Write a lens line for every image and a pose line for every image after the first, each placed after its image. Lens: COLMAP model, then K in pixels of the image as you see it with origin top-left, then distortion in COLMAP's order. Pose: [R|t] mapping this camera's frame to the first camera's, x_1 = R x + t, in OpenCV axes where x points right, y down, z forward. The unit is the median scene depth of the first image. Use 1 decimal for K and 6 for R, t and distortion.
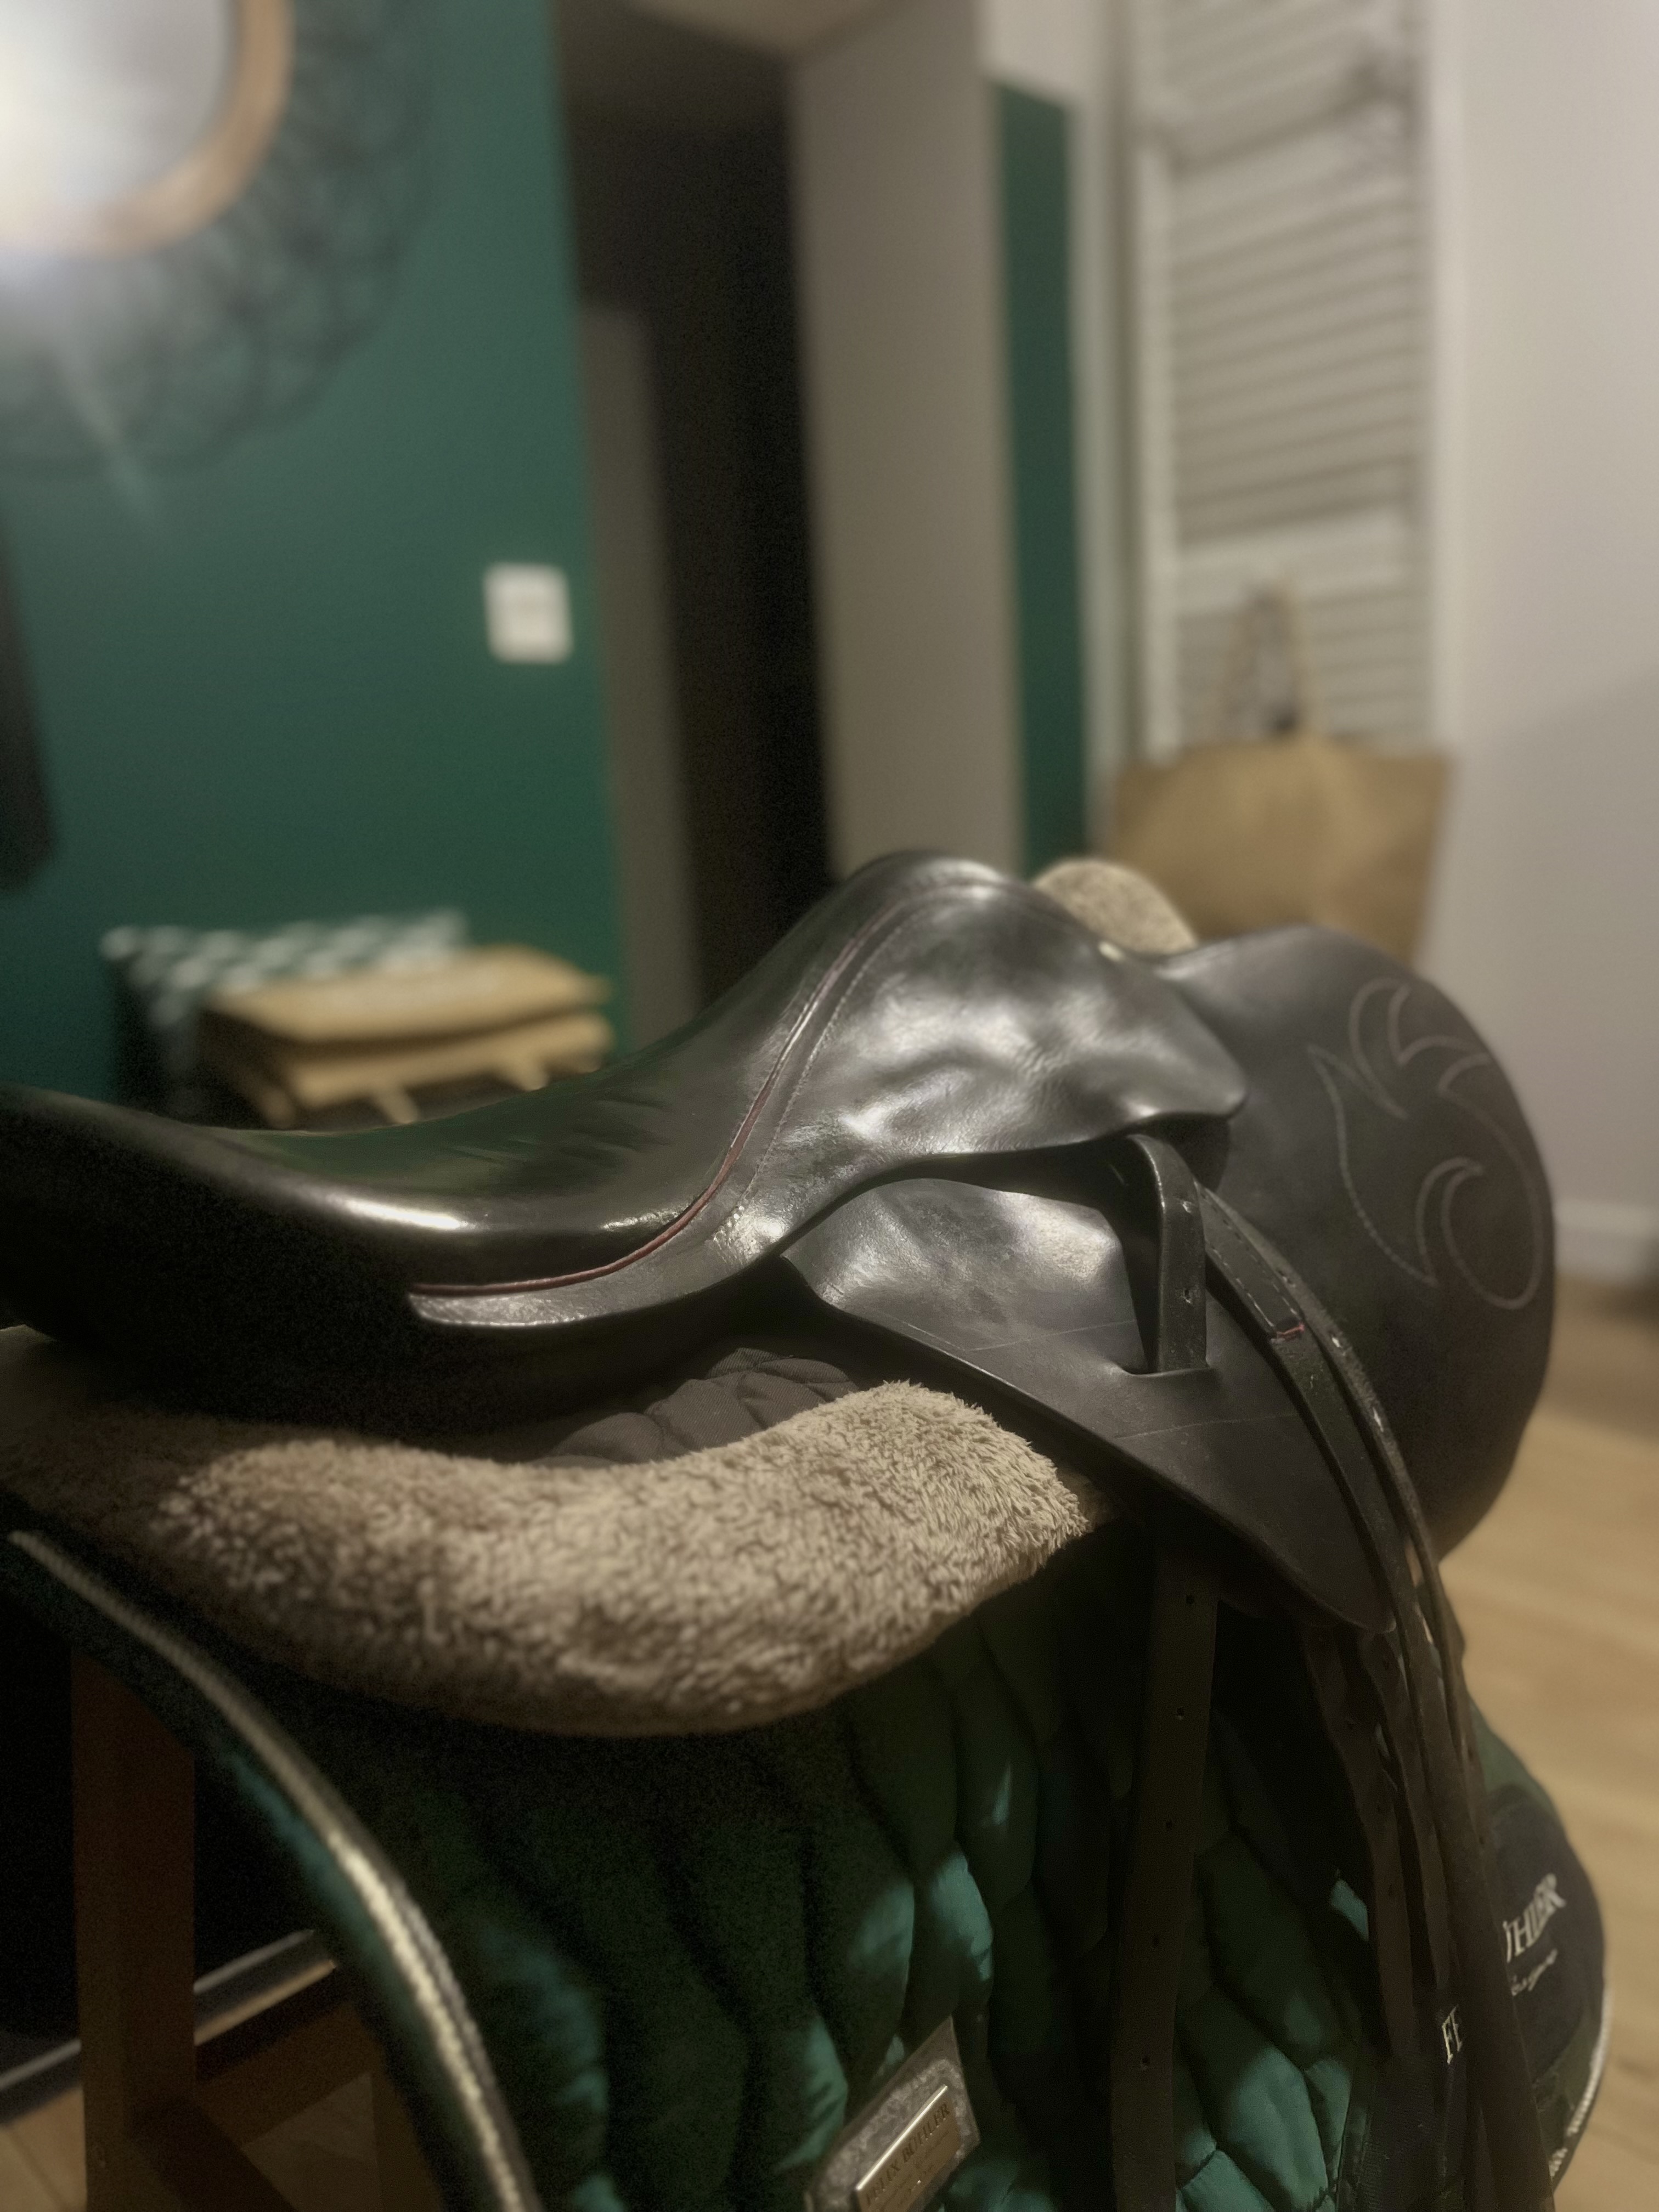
lens RADIAL K [[1649.2, 0, 829.5], [0, 1649.2, 1106.0], [0, 0, 1]] dist [0.006610, 0.003938]
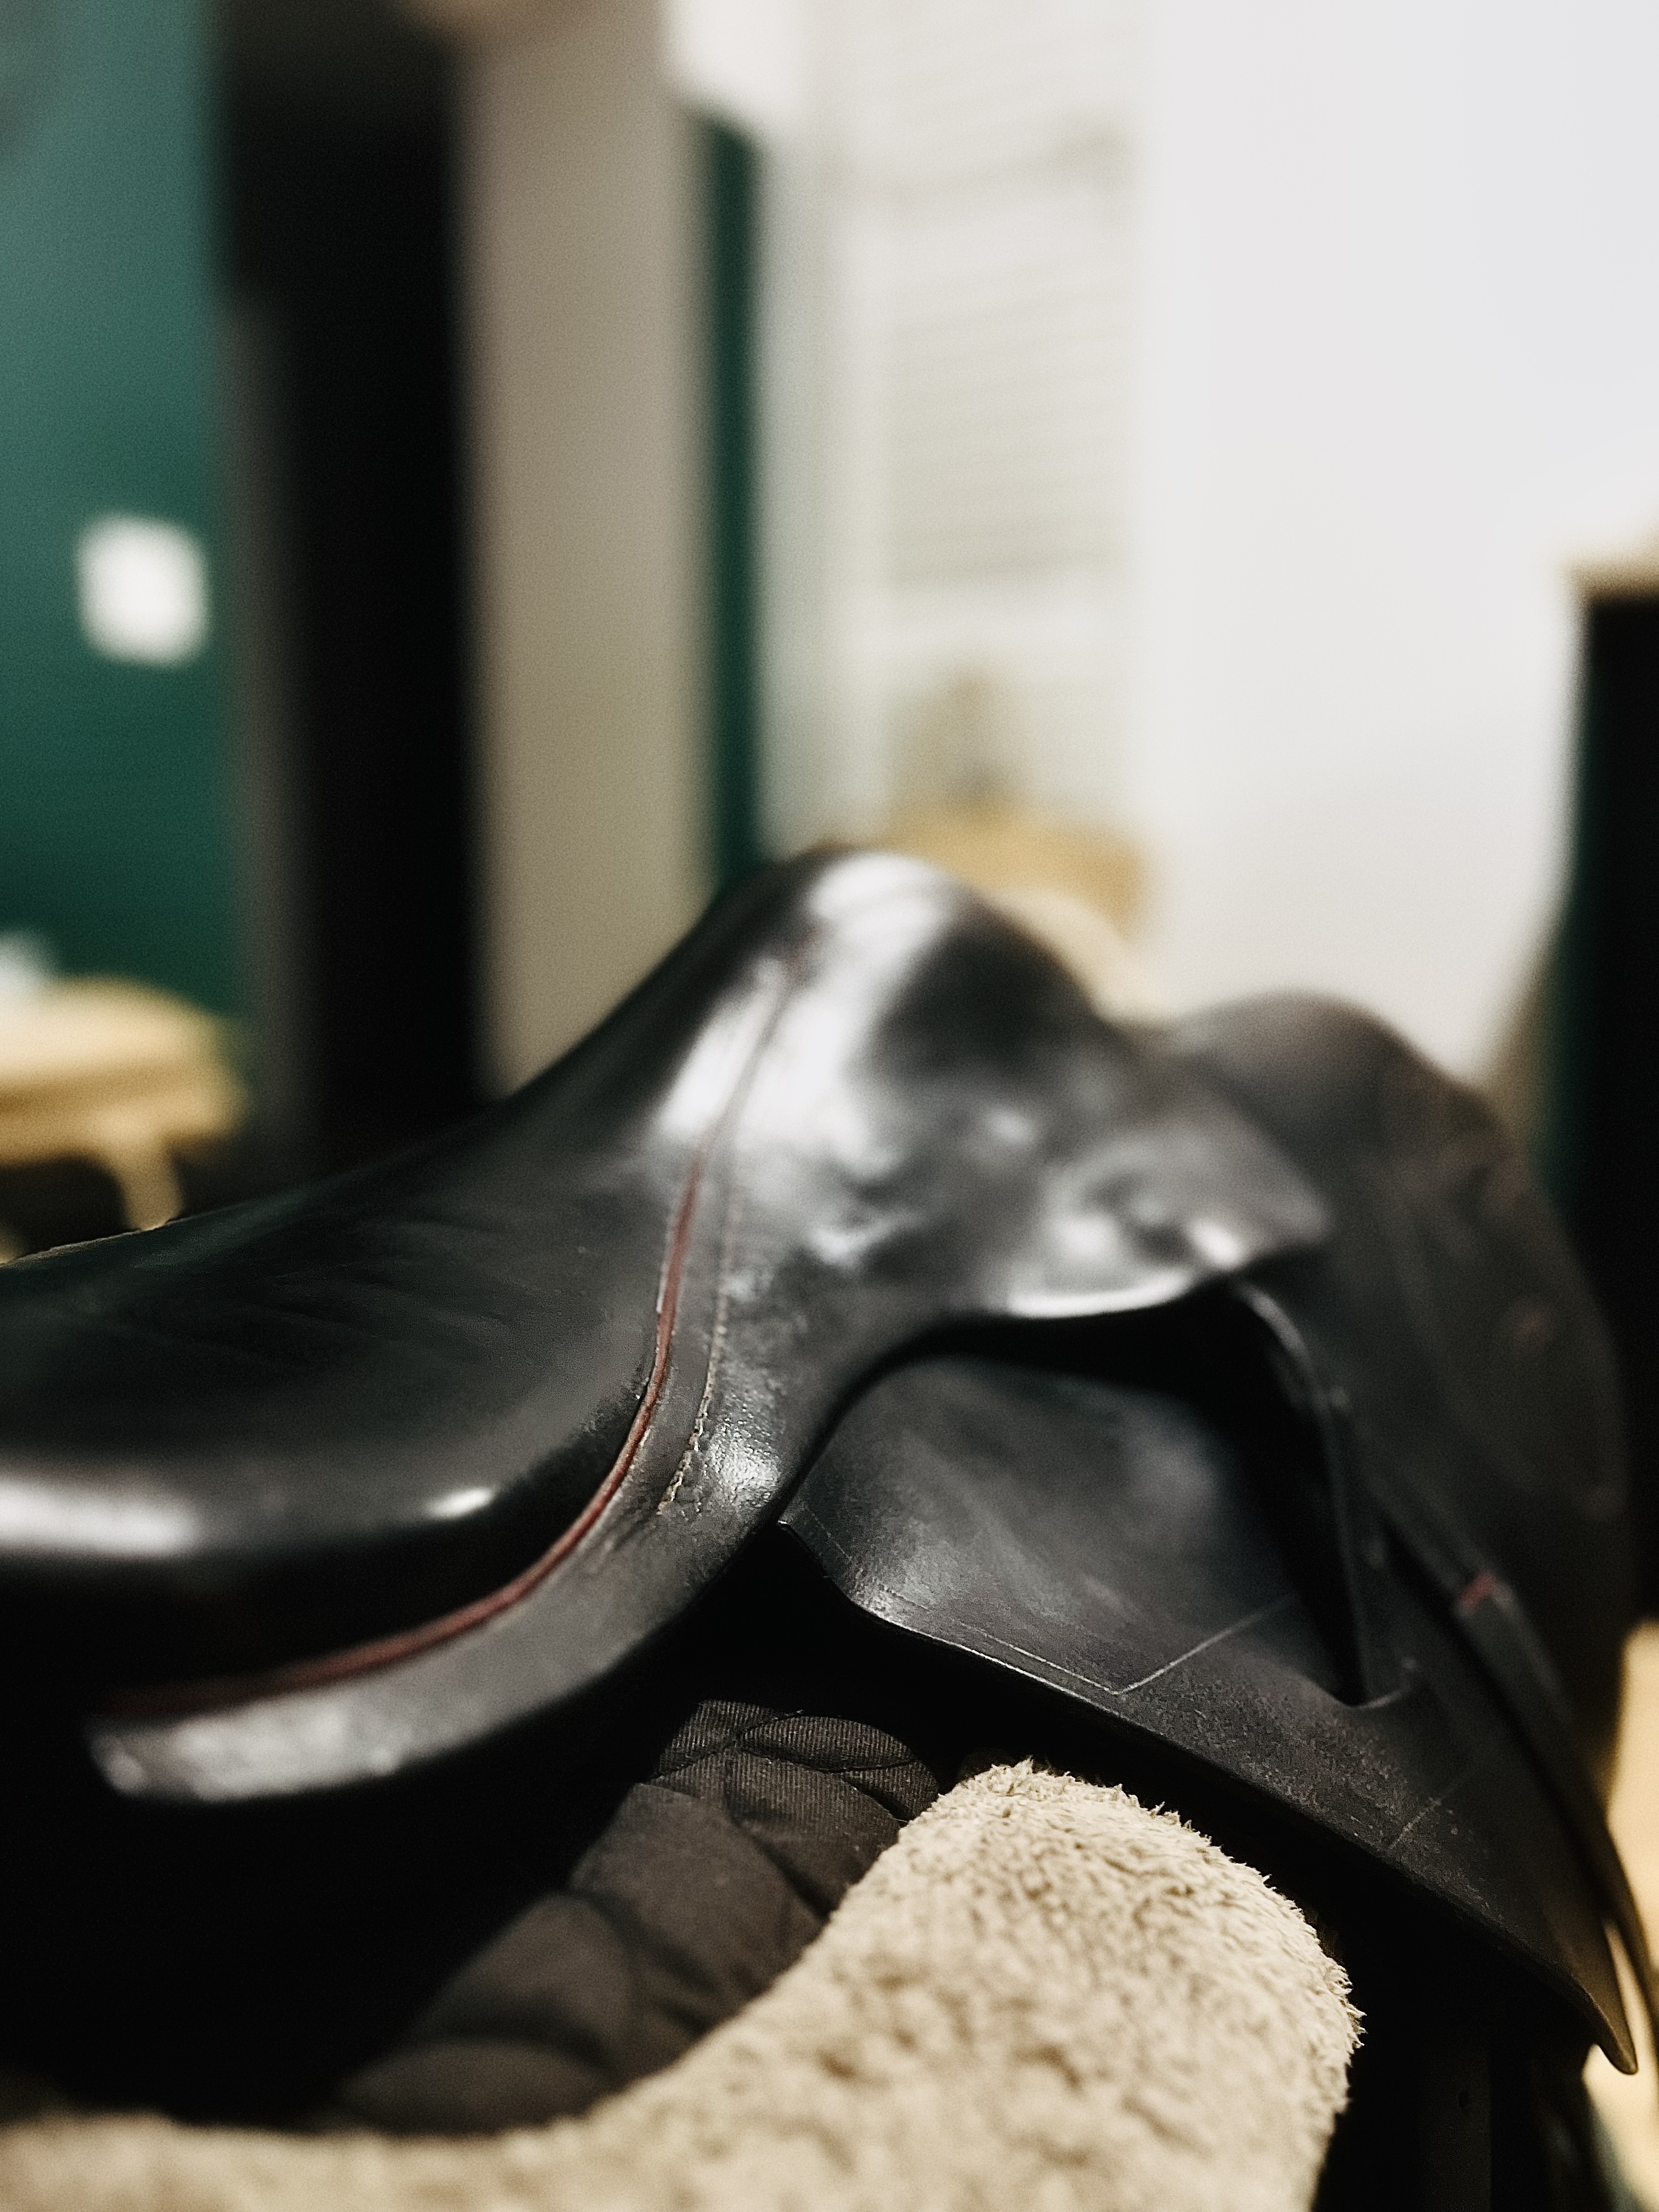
lens RADIAL K [[1649.2, 0, 829.5], [0, 1649.2, 1106.0], [0, 0, 1]] dist [0.006610, 0.003938]
pose [[0.967940, 0.035476, 0.248666, -0.156603], [-0.023120, 0.998357, -0.052435, -0.018352], [-0.250117, 0.045005, 0.967169, 0.470872]]
